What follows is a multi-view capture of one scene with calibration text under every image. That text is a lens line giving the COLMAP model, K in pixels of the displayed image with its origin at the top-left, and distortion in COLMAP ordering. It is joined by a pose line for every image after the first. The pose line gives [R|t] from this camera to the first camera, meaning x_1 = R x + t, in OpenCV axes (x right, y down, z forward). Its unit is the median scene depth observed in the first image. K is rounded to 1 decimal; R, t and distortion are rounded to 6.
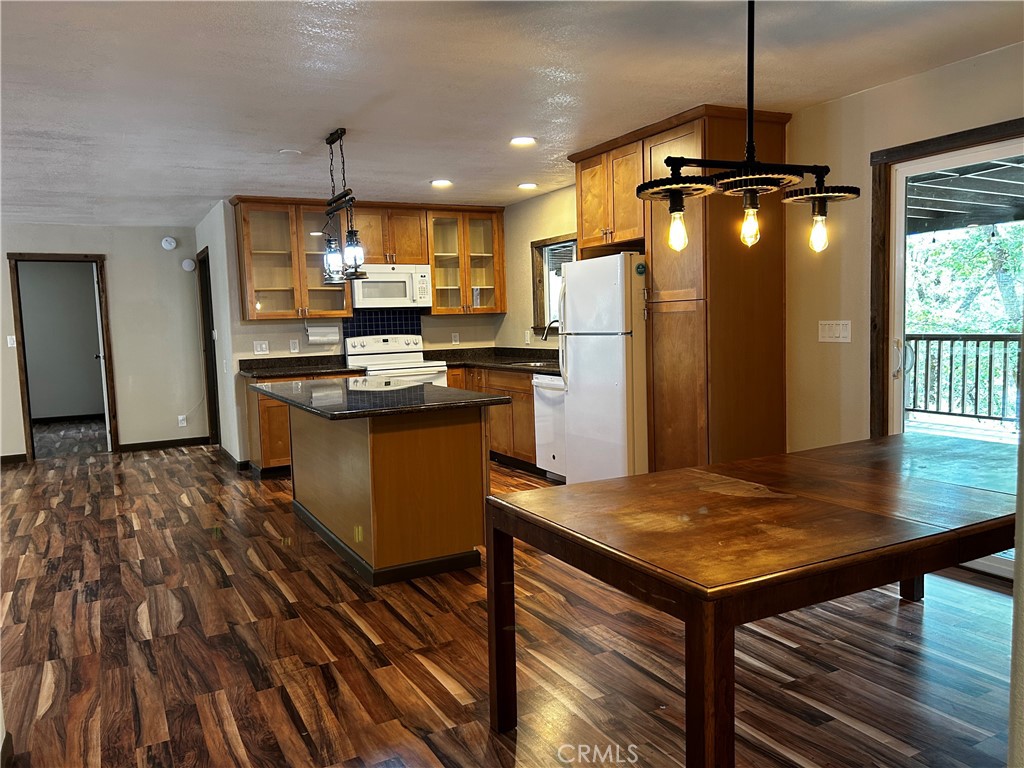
lens RADIAL K [[773.1, 0, 522.5], [0, 773.1, 388.6], [0, 0, 1]] dist [0.051234, -0.079148]
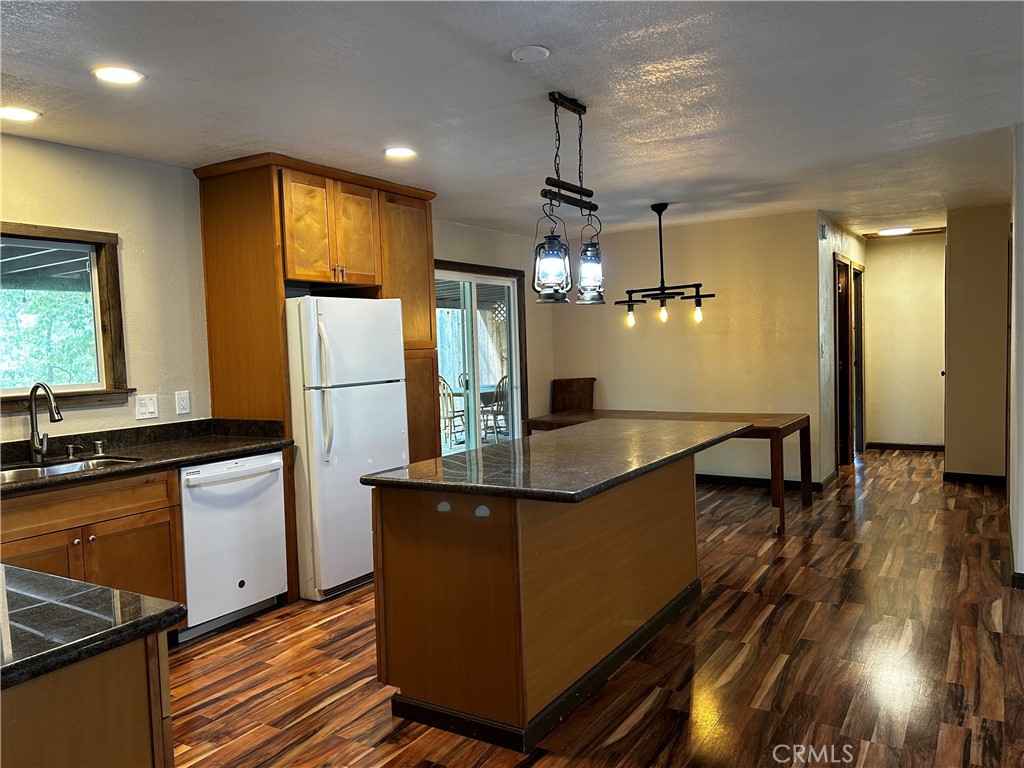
lens RADIAL K [[773.1, 0, 522.5], [0, 773.1, 388.6], [0, 0, 1]] dist [0.051234, -0.079148]
pose [[-0.507704, 0.001871, 0.861530, -1.119819], [0.129842, 0.988742, 0.074369, -0.159055], [-0.851691, 0.149620, -0.502231, 1.912600]]
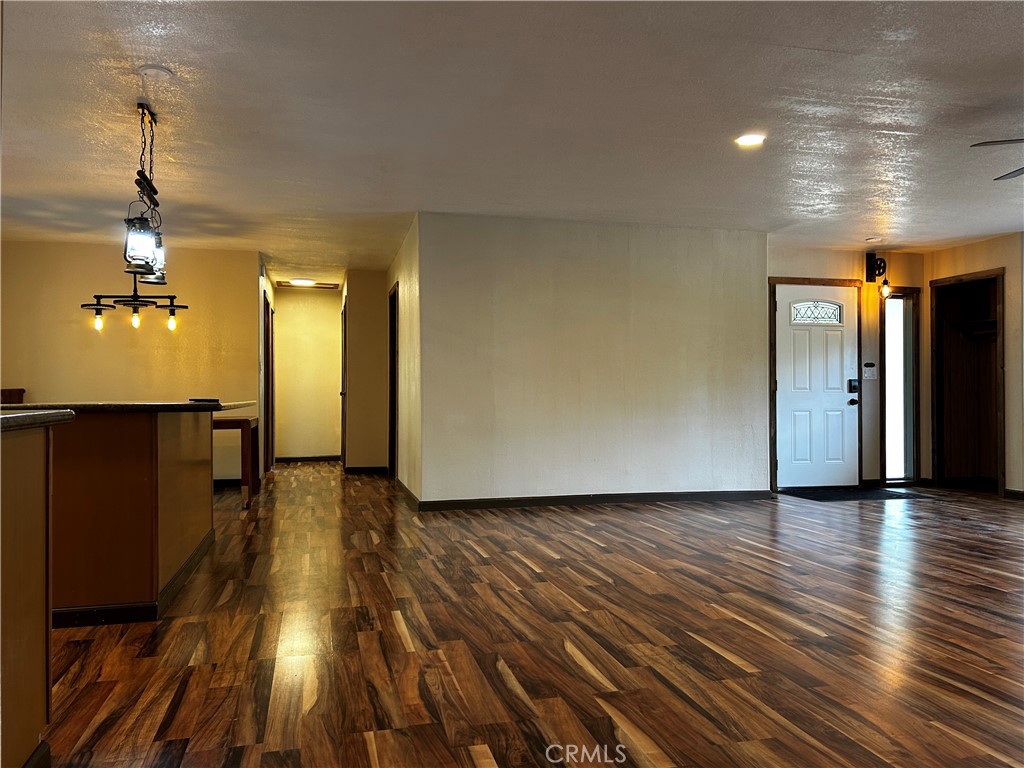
lens RADIAL K [[773.1, 0, 522.5], [0, 773.1, 388.6], [0, 0, 1]] dist [0.051234, -0.079148]
pose [[-0.973263, 0.039870, 0.226209, -1.115698], [0.057067, 0.995913, 0.069998, -0.067397], [-0.222494, 0.081036, -0.971561, 2.384672]]
